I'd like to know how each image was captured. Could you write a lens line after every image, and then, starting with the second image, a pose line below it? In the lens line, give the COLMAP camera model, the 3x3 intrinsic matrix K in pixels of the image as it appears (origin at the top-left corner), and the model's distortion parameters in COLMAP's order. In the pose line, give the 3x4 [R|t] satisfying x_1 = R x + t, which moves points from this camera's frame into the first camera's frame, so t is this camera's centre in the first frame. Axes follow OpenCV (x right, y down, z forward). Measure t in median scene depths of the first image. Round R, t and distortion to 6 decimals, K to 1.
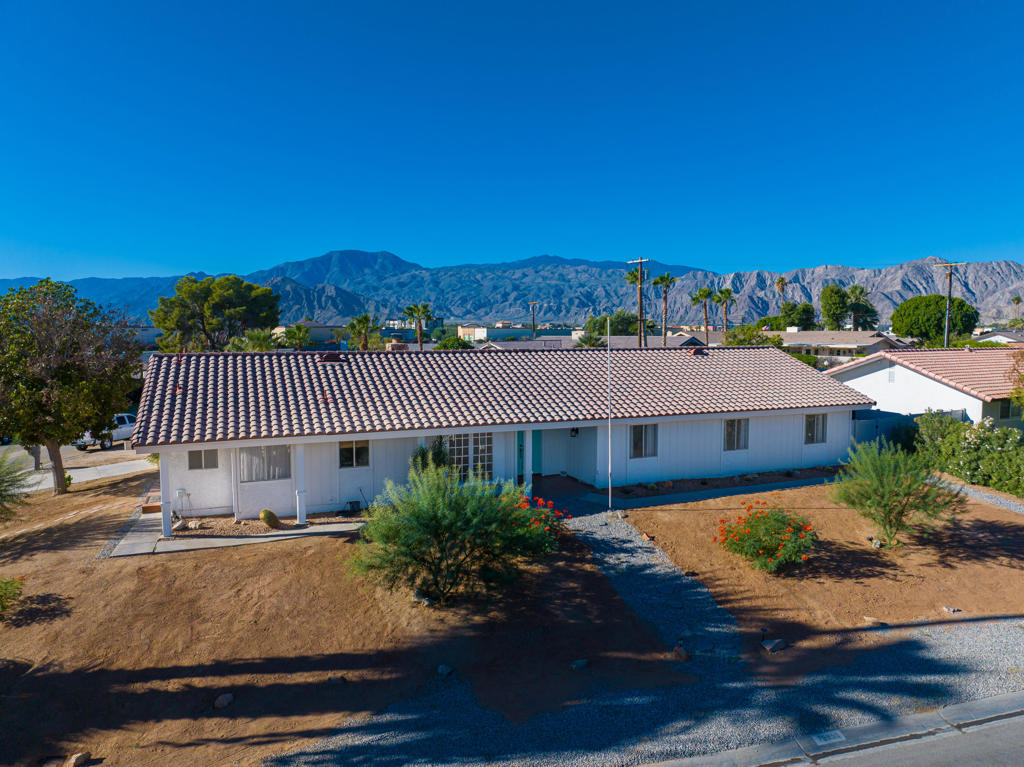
lens RADIAL K [[717.8, 0, 517.1], [0, 717.8, 379.7], [0, 0, 1]] dist [-0.040678, 0.002548]
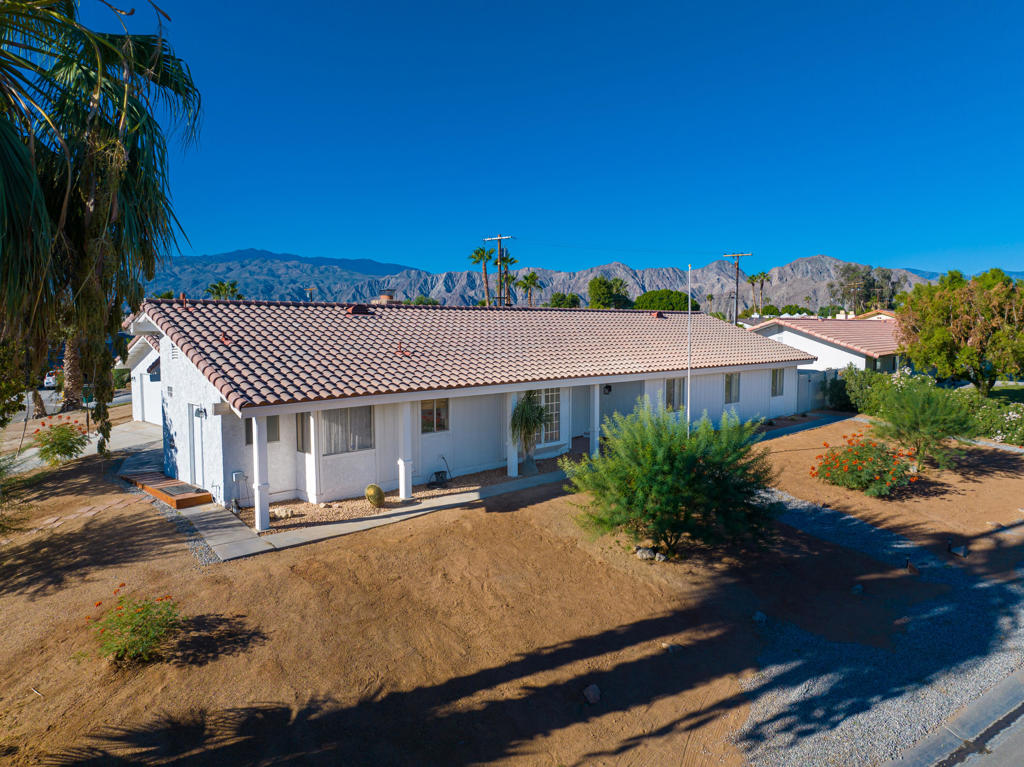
lens RADIAL K [[717.8, 0, 517.1], [0, 717.8, 379.7], [0, 0, 1]] dist [-0.040678, 0.002548]
pose [[0.923983, -0.028114, 0.381398, -0.583803], [0.027014, 0.999601, 0.008240, 0.070310], [-0.381477, 0.002690, 0.924374, 0.219908]]
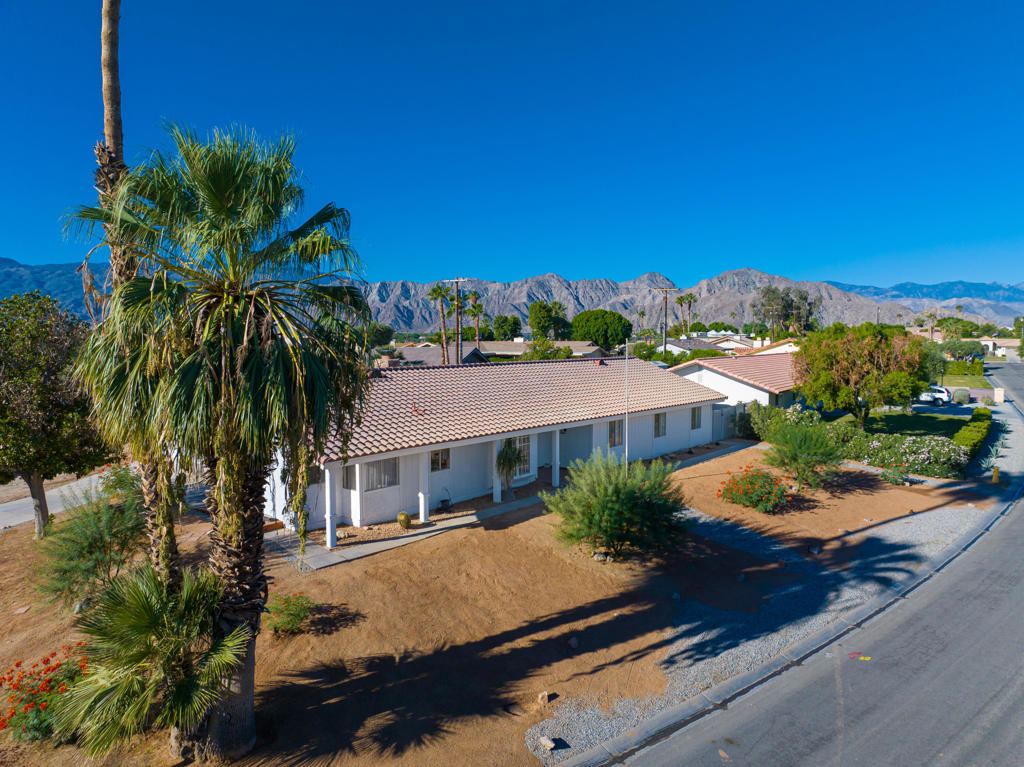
lens RADIAL K [[717.8, 0, 517.1], [0, 717.8, 379.7], [0, 0, 1]] dist [-0.040678, 0.002548]
pose [[0.885728, -0.026508, 0.463447, -0.812879], [0.031494, 0.999499, -0.003023, -0.017539], [-0.463135, 0.017274, 0.886119, -0.082115]]
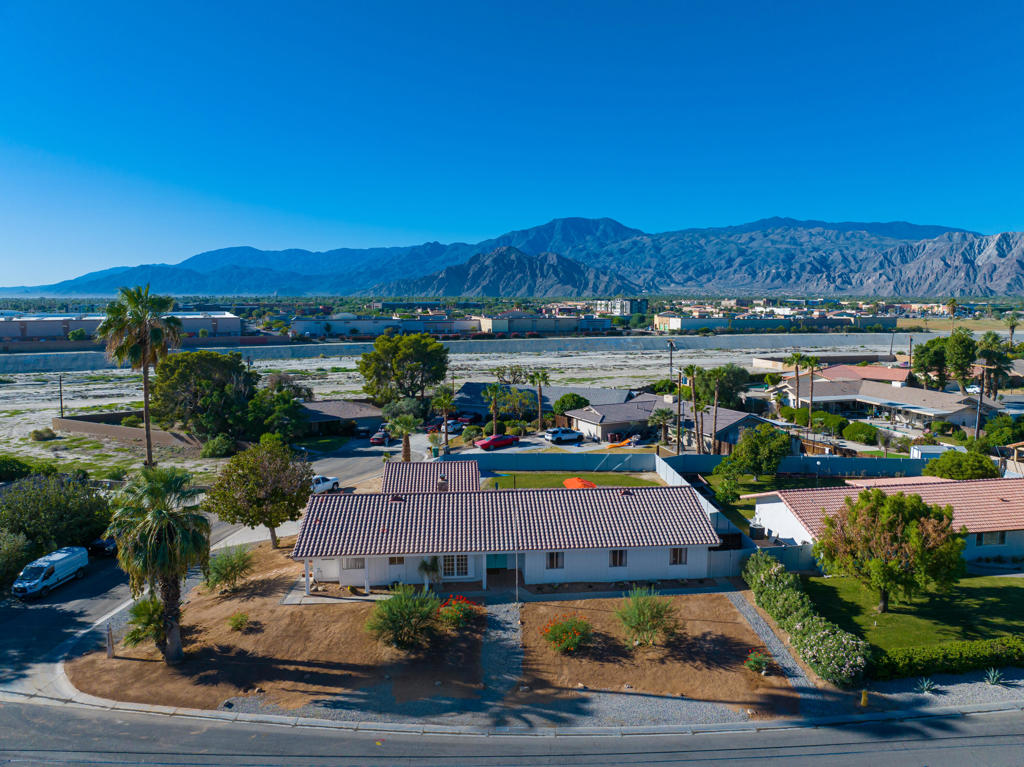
lens RADIAL K [[717.8, 0, 517.1], [0, 717.8, 379.7], [0, 0, 1]] dist [-0.040678, 0.002548]
pose [[0.954097, 0.035781, -0.297352, 0.852456], [-0.021683, 0.998485, 0.050576, -0.638096], [0.298711, -0.041806, 0.953428, -0.999552]]
